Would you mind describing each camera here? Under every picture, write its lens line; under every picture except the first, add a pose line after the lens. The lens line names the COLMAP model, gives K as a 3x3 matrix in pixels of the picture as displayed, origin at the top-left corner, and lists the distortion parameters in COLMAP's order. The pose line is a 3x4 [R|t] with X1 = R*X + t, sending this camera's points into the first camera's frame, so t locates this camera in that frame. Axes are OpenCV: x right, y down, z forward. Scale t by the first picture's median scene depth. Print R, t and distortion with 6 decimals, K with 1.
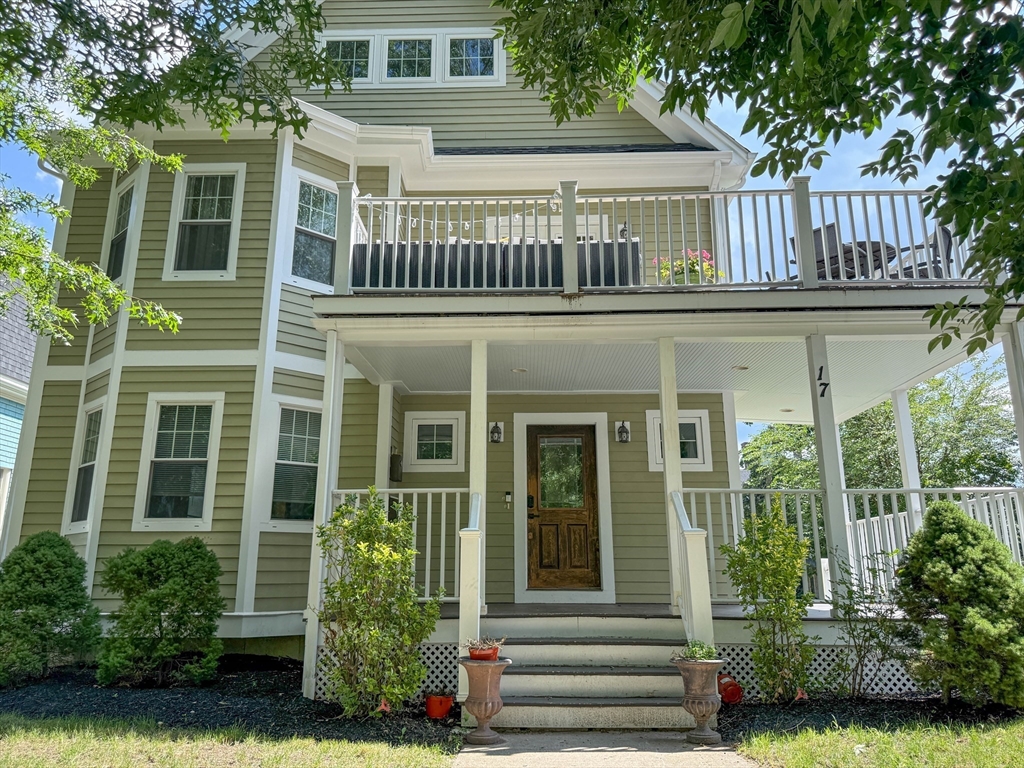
lens RADIAL K [[745.8, 0, 512.0], [0, 745.8, 384.0], [0, 0, 1]] dist [0.038534, -0.000581]
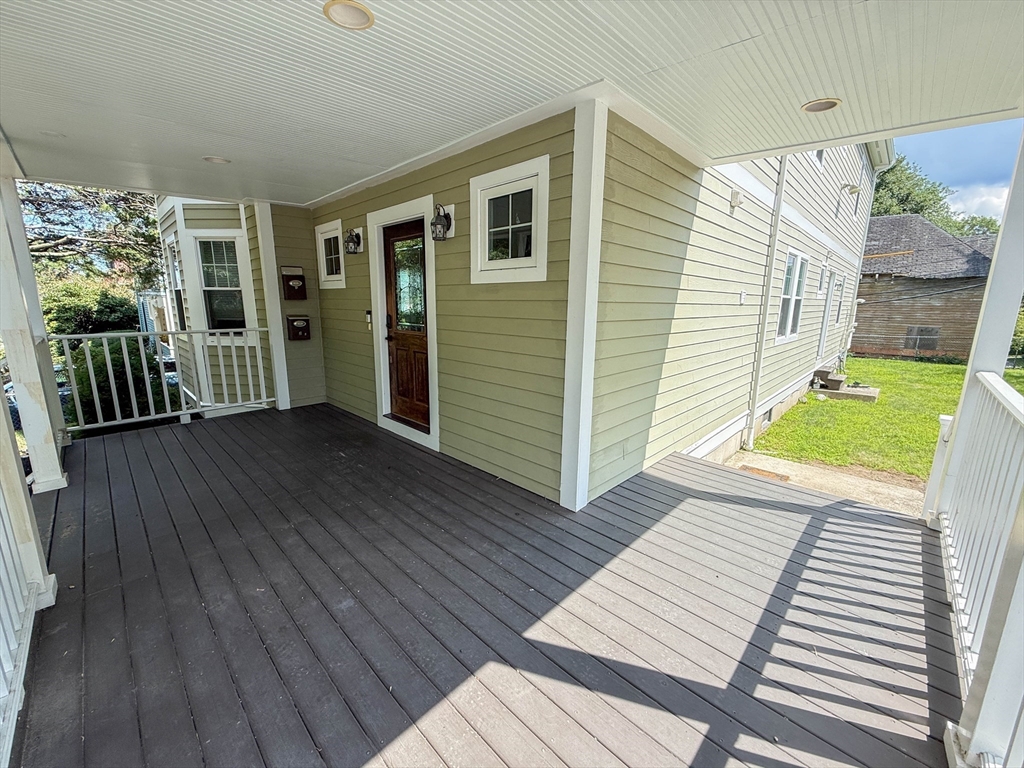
lens RADIAL K [[406.6, 0, 500.3], [0, 406.6, 383.9], [0, 0, 1]] dist [0.001385, 0.000102]
pose [[0.724388, 0.141844, -0.674642, 0.447939], [0.163211, 0.915498, 0.367731, 0.070552], [0.669794, -0.376489, 0.640025, 0.754201]]
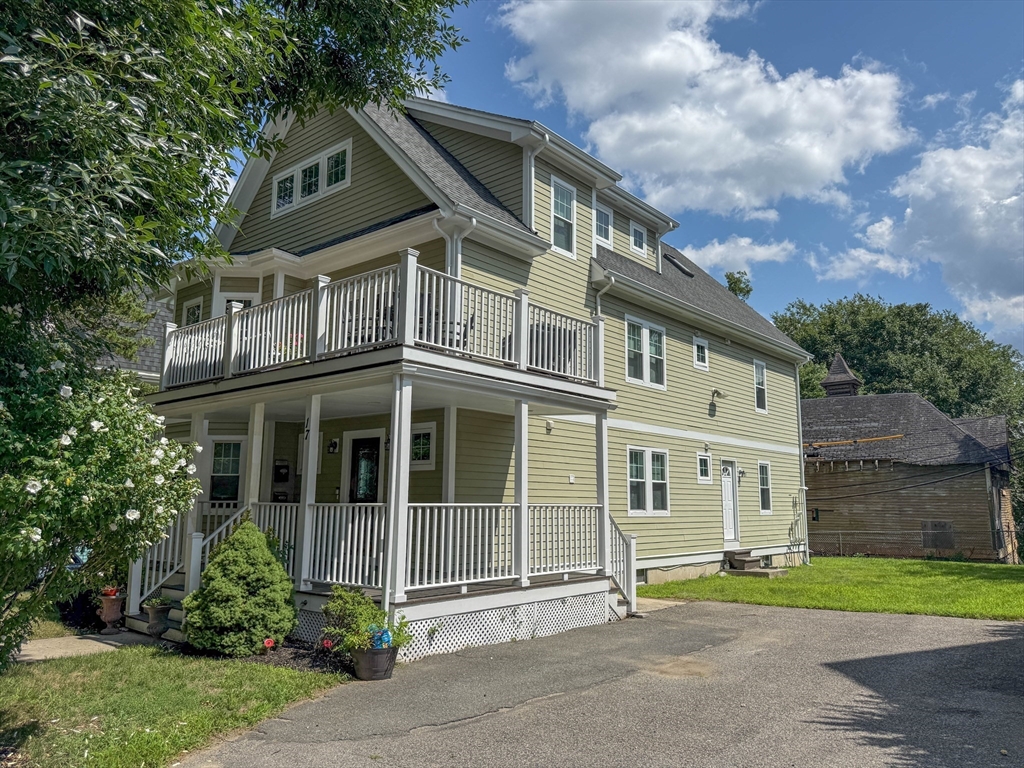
lens RADIAL K [[745.8, 0, 512.0], [0, 745.8, 384.0], [0, 0, 1]] dist [0.038534, -0.000581]
pose [[0.776774, -0.093820, -0.622752, 1.178403], [0.151229, 0.987696, 0.039830, -0.061144], [0.611353, -0.125117, 0.781405, 0.089295]]
